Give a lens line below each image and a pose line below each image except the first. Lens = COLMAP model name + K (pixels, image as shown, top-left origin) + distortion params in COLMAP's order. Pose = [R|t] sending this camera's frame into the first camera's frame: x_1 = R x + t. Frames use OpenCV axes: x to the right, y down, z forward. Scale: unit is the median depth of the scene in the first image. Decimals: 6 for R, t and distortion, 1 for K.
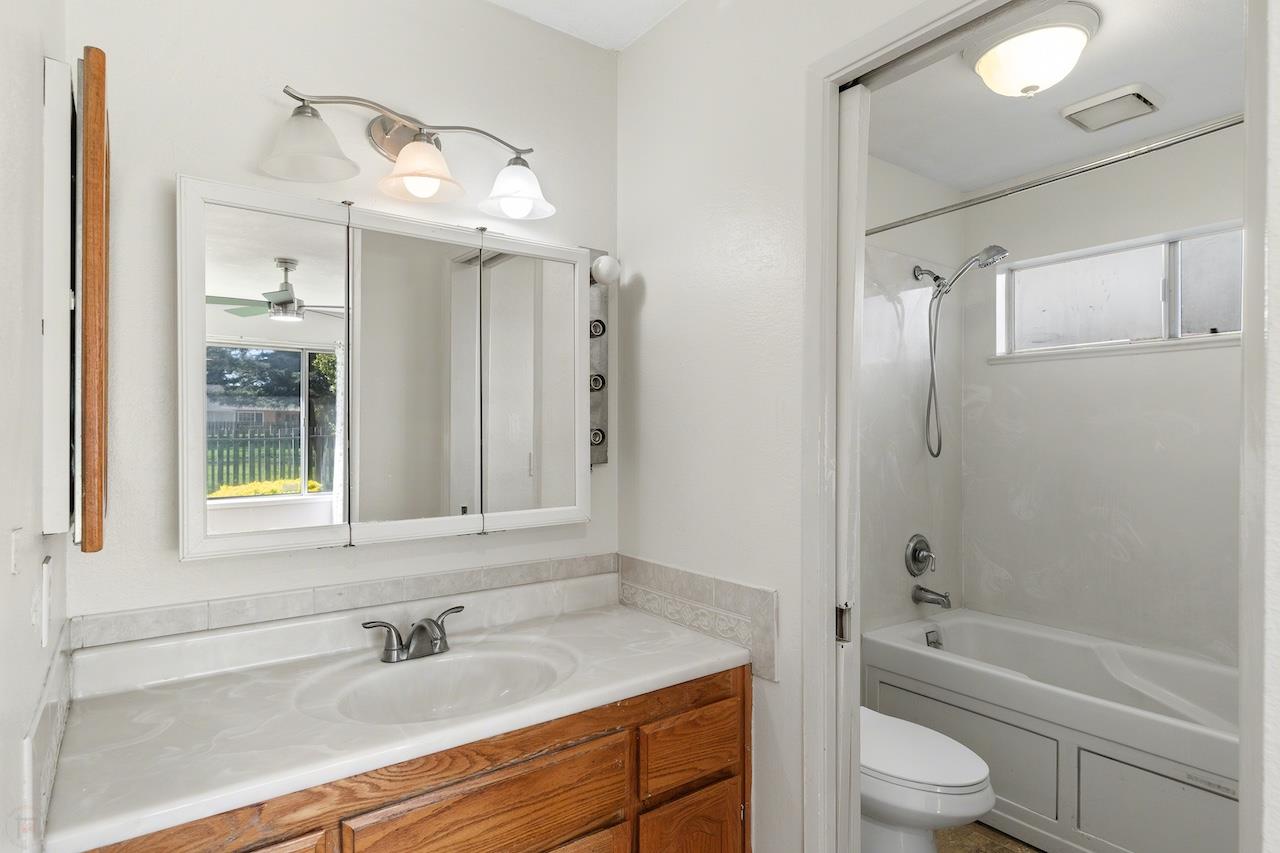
lens RADIAL K [[684.8, 0, 645.1], [0, 684.8, 435.7], [0, 0, 1]] dist [0.007940, 0.003763]
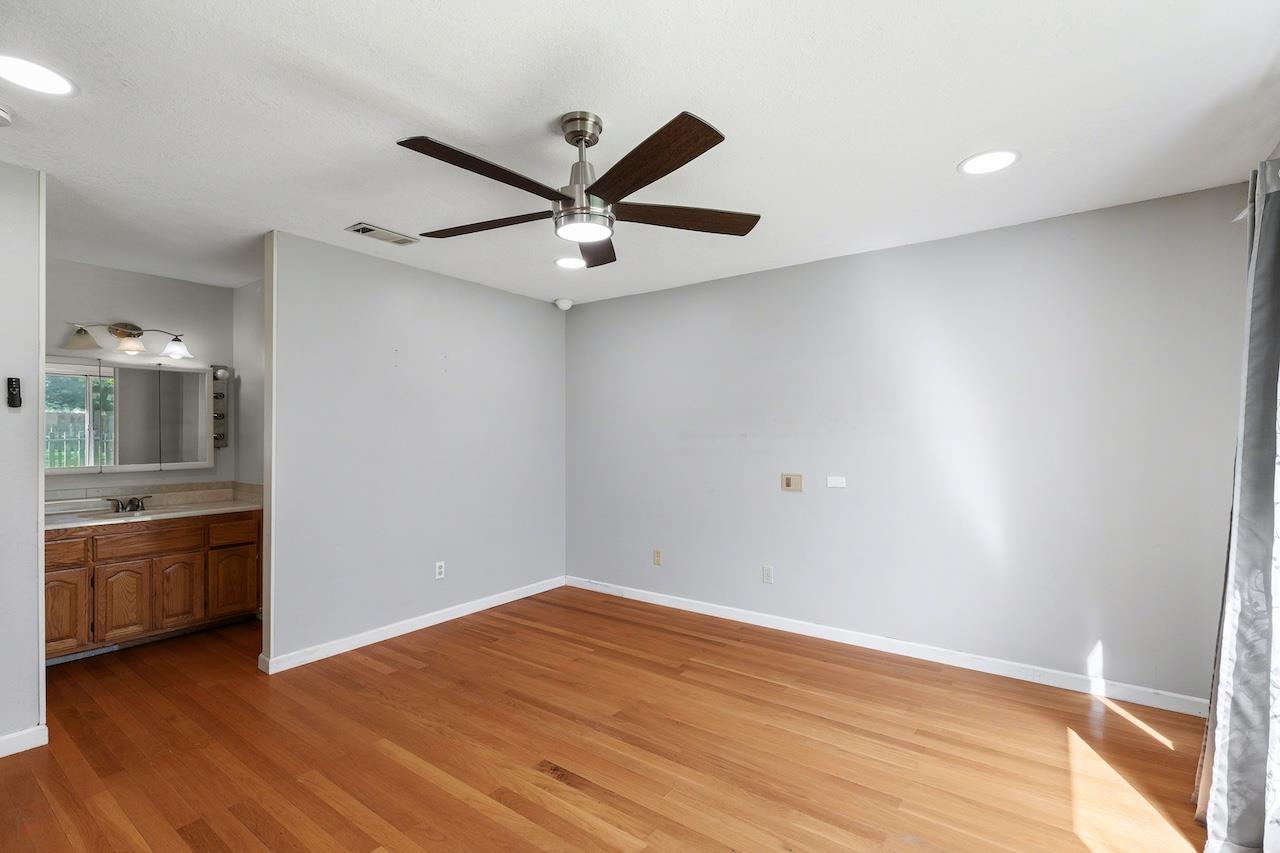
lens RADIAL K [[580.2, 0, 651.1], [0, 580.2, 430.0], [0, 0, 1]] dist [0.003284, 0.000552]
pose [[0.954780, -0.002680, 0.297300, 0.560028], [0.005296, 0.999954, -0.007997, 0.002378], [-0.297265, 0.009210, 0.954751, -1.082983]]
